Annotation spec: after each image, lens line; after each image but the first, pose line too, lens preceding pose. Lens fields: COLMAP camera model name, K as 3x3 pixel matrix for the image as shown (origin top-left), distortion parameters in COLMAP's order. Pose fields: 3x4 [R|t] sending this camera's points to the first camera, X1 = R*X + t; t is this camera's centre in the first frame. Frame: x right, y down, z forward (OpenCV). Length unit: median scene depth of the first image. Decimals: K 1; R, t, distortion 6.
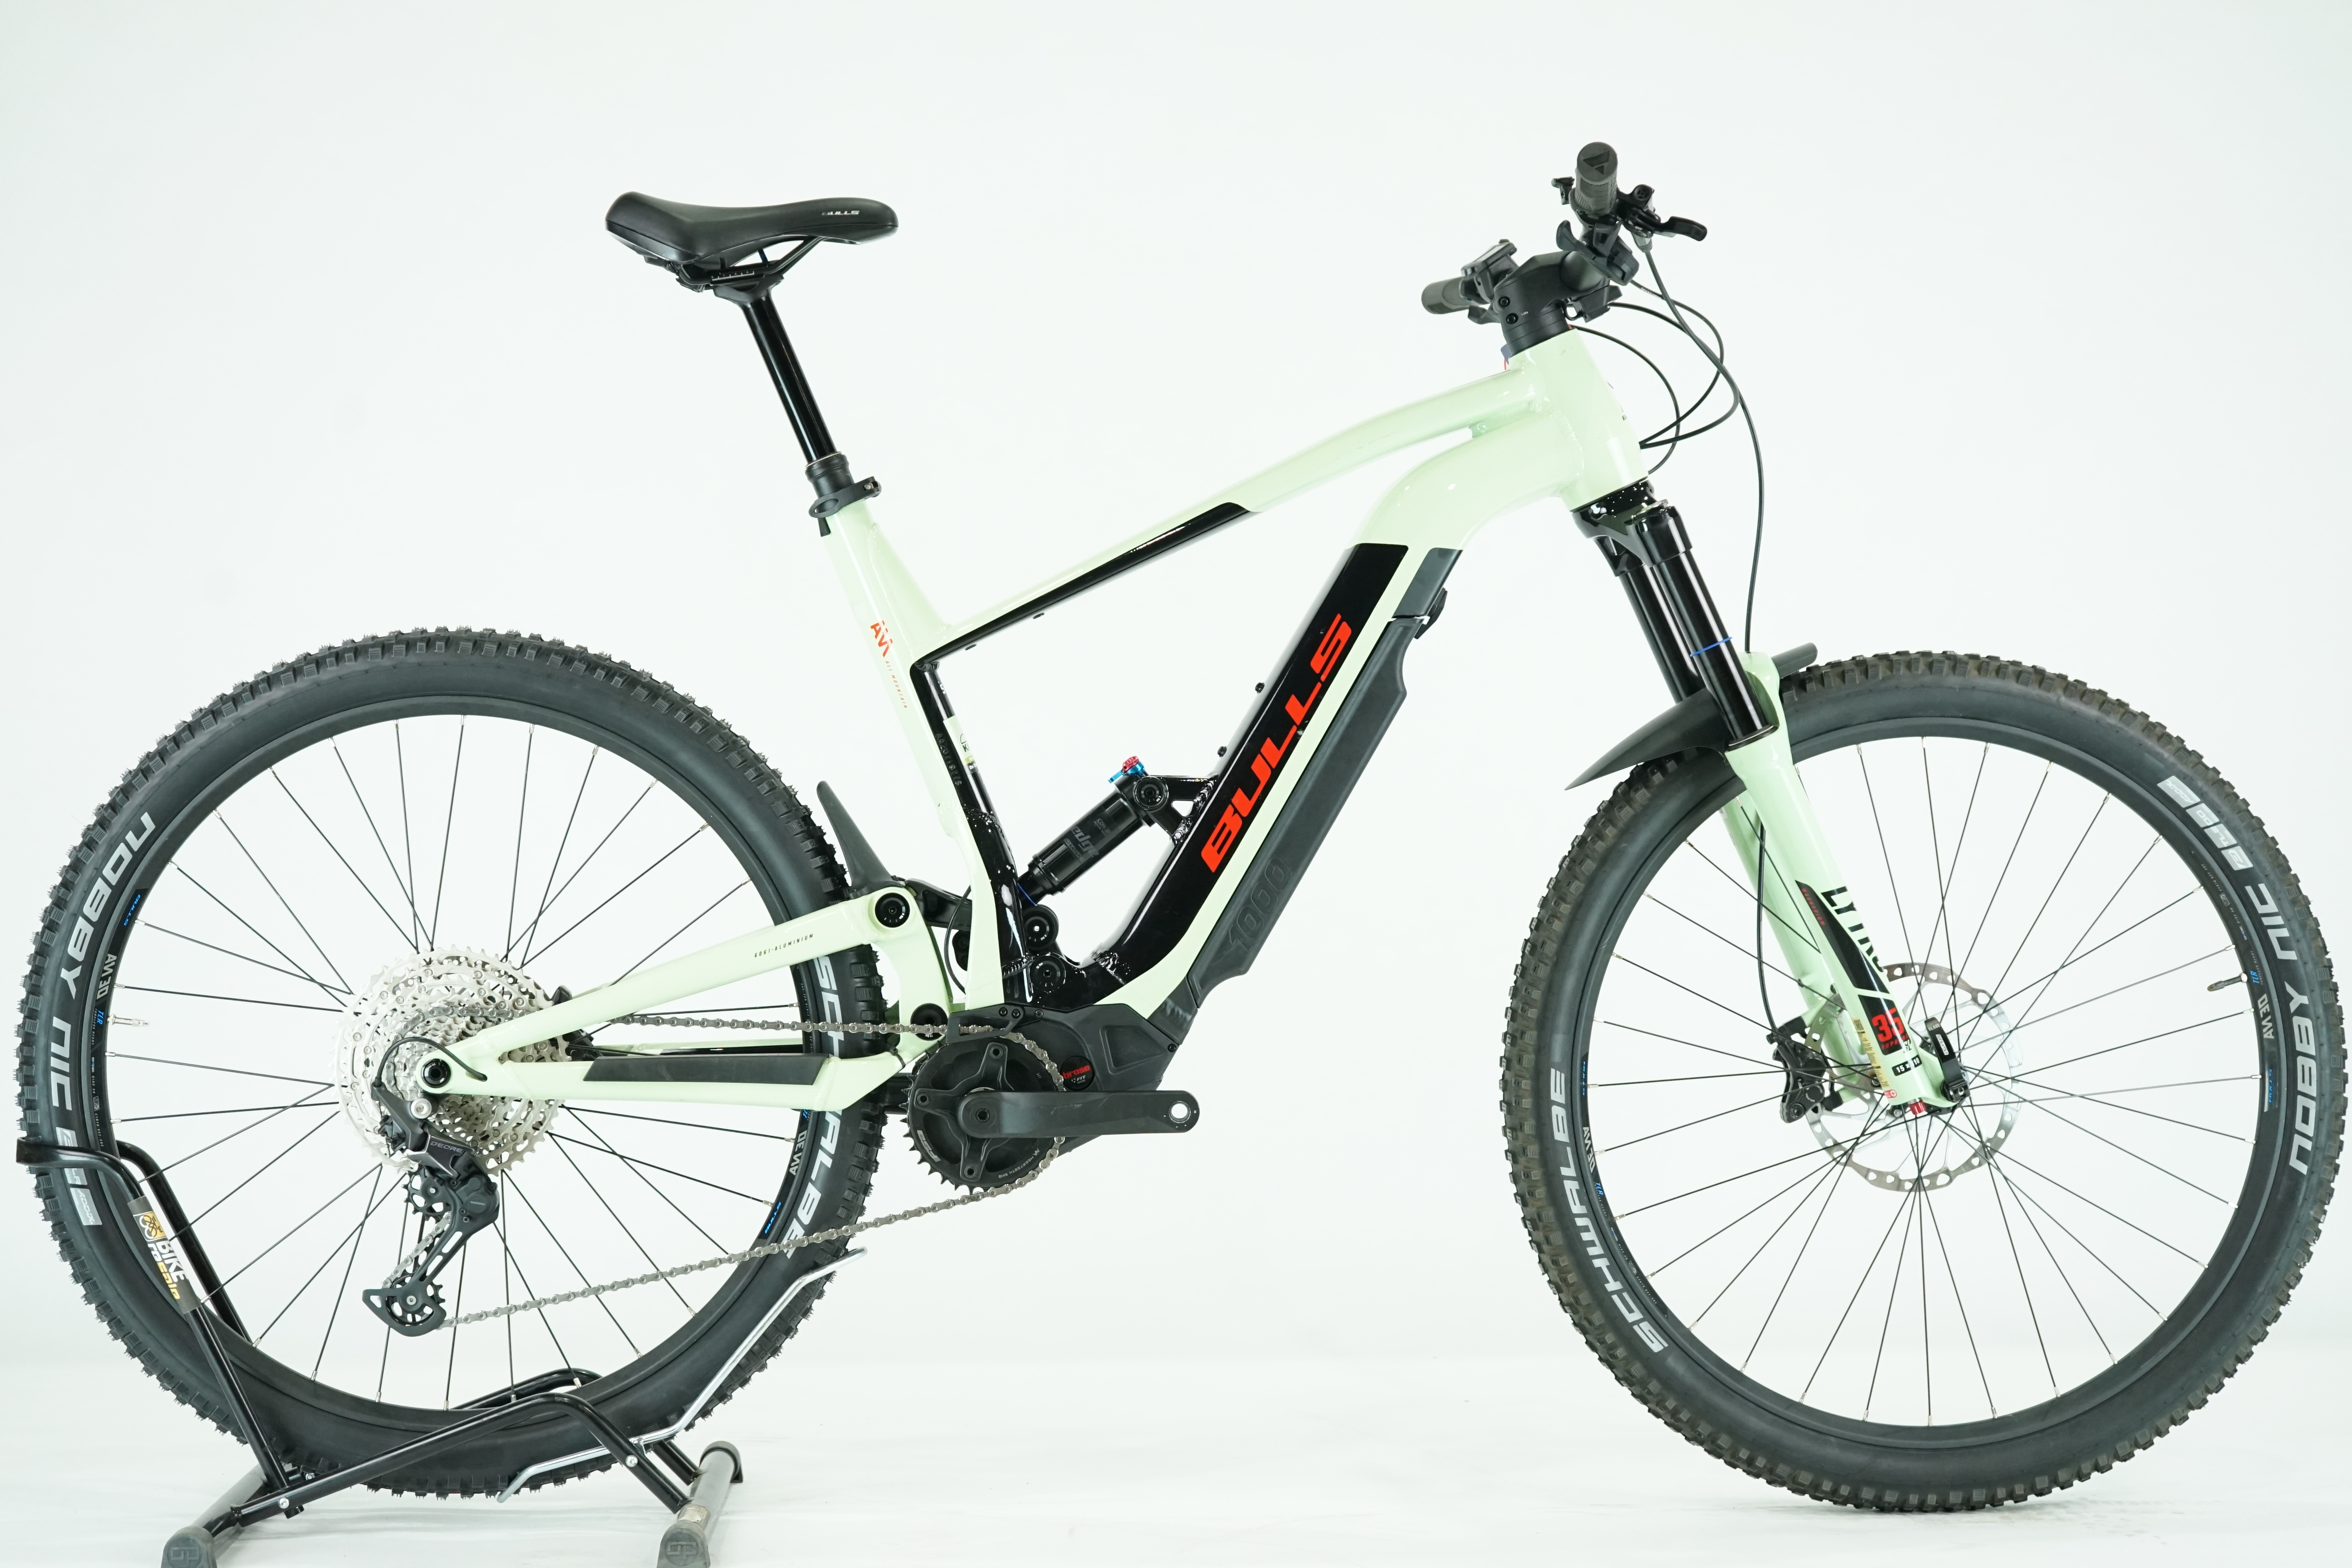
lens RADIAL K [[3808.1, 0, 1176.0], [0, 3808.1, 784.0], [0, 0, 1]] dist [-0.037460, -0.013318]
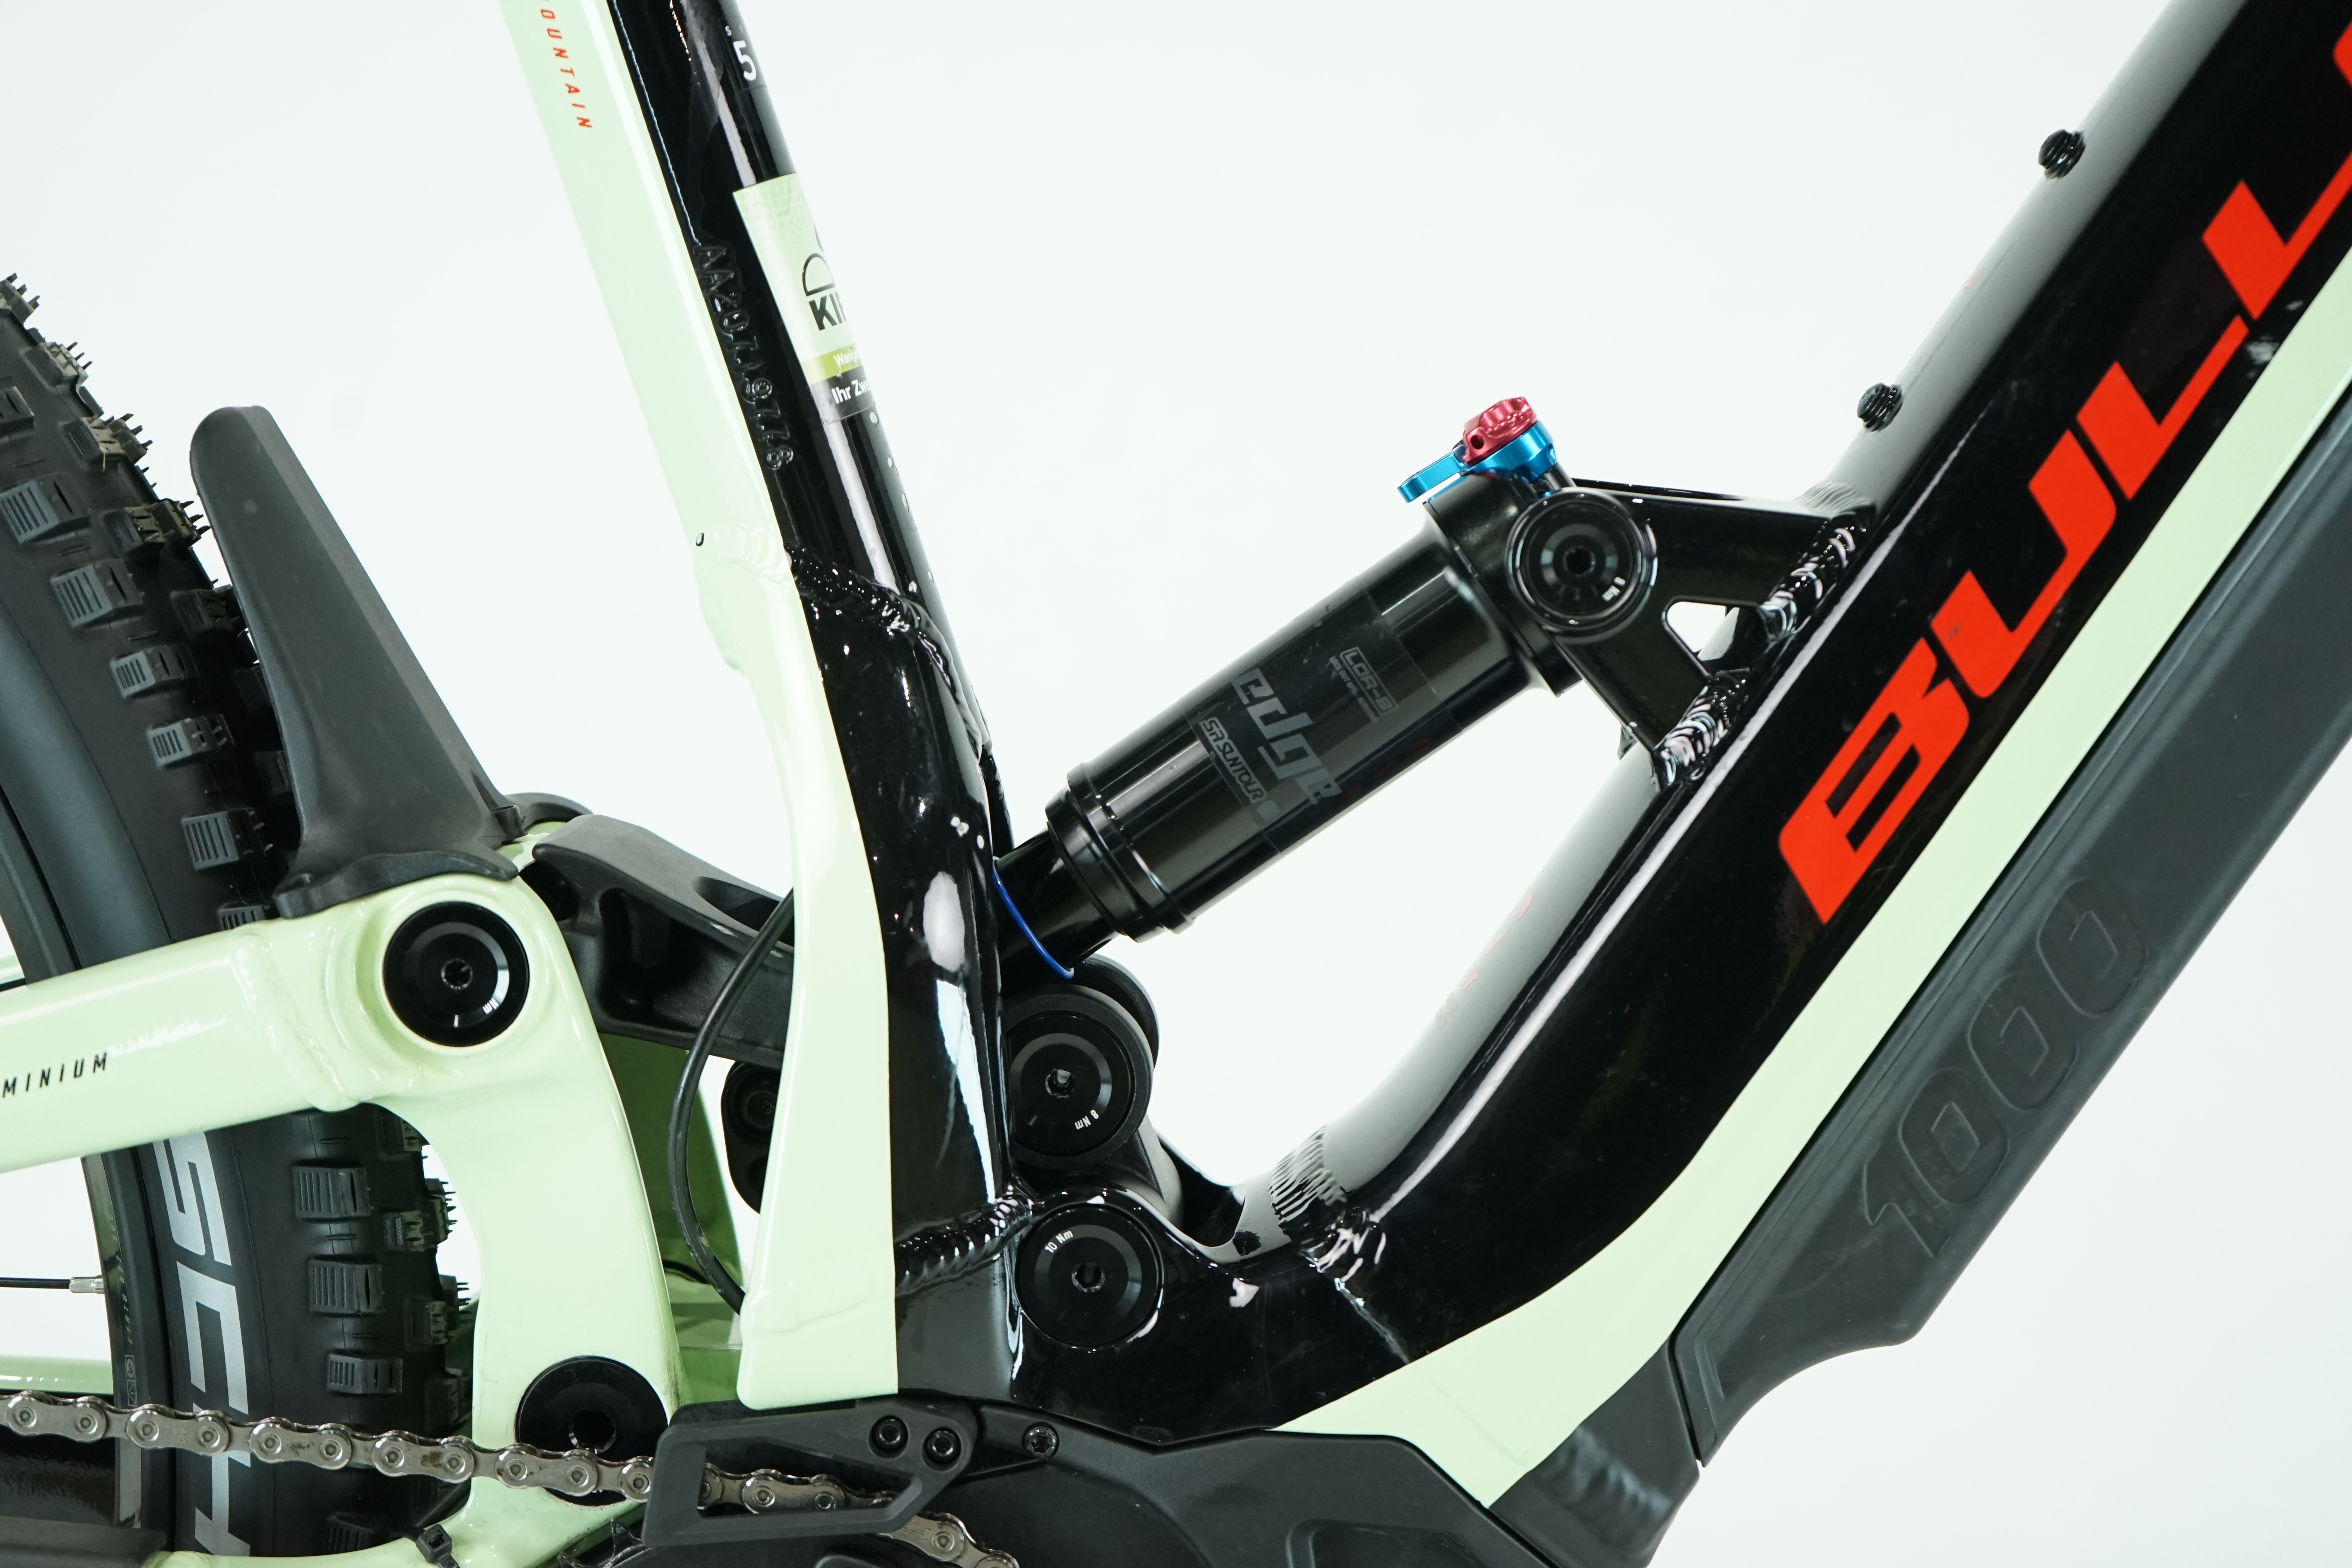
lens RADIAL K [[3890.2, 0, 1176.0], [0, 3890.2, 784.0], [0, 0, 1]] dist [0.019698, -0.023825]
pose [[0.995575, 0.077586, -0.053008, -0.017571], [-0.072098, 0.992512, 0.098599, -0.005878], [0.060261, -0.094341, 0.993714, 0.756022]]
